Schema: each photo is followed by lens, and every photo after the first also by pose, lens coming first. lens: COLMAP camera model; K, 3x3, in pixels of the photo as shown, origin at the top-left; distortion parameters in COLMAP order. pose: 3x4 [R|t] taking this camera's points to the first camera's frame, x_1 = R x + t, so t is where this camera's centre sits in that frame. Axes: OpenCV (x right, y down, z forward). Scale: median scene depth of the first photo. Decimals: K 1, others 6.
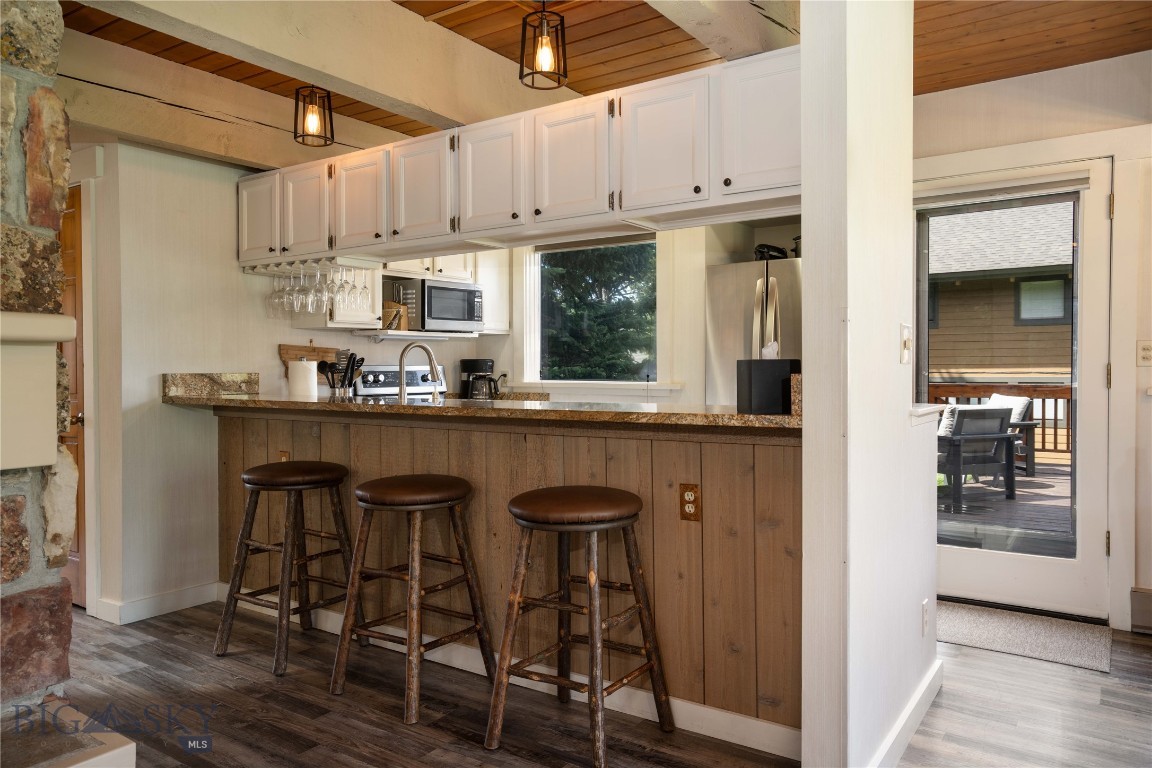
lens RADIAL K [[814.5, 0, 580.9], [0, 814.5, 380.8], [0, 0, 1]] dist [0.042943, 0.001269]
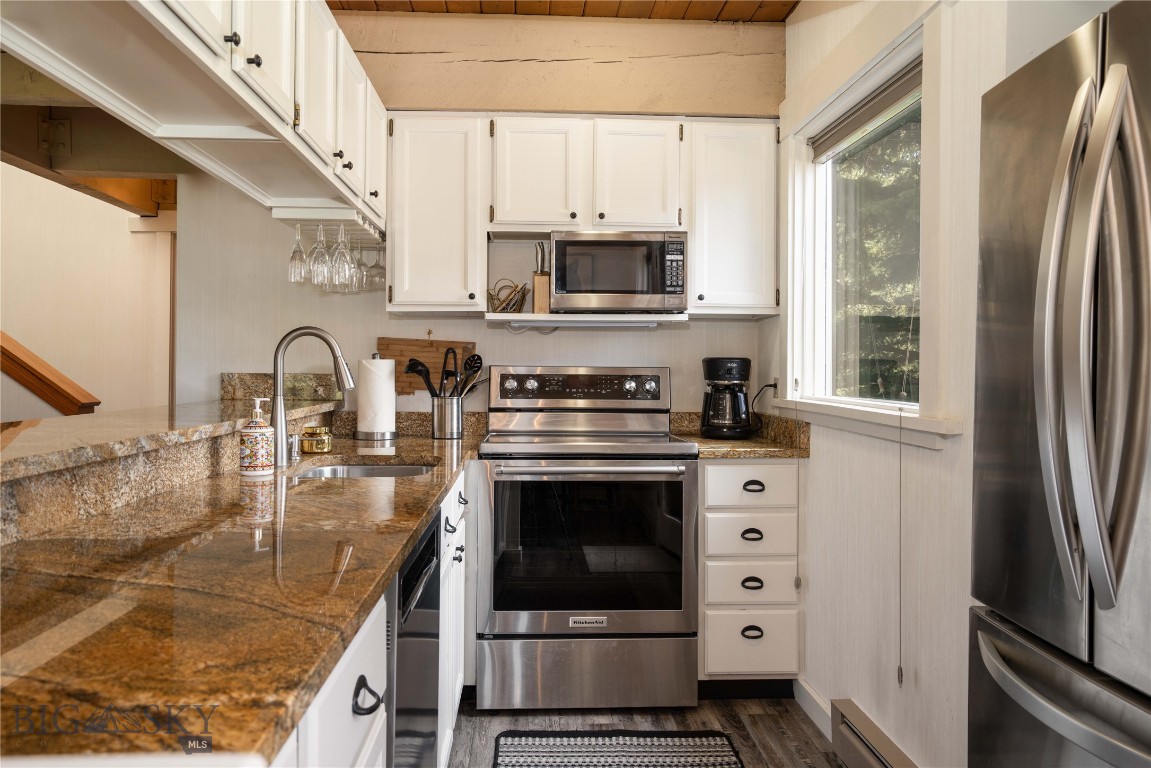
lens RADIAL K [[813.8, 0, 570.5], [0, 813.8, 378.2], [0, 0, 1]] dist [0.042943, 0.001269]
pose [[0.603842, 0.023869, -0.796746, 0.409686], [-0.024263, 0.999639, 0.011559, -0.022712], [0.796734, 0.012352, 0.604204, 0.794063]]
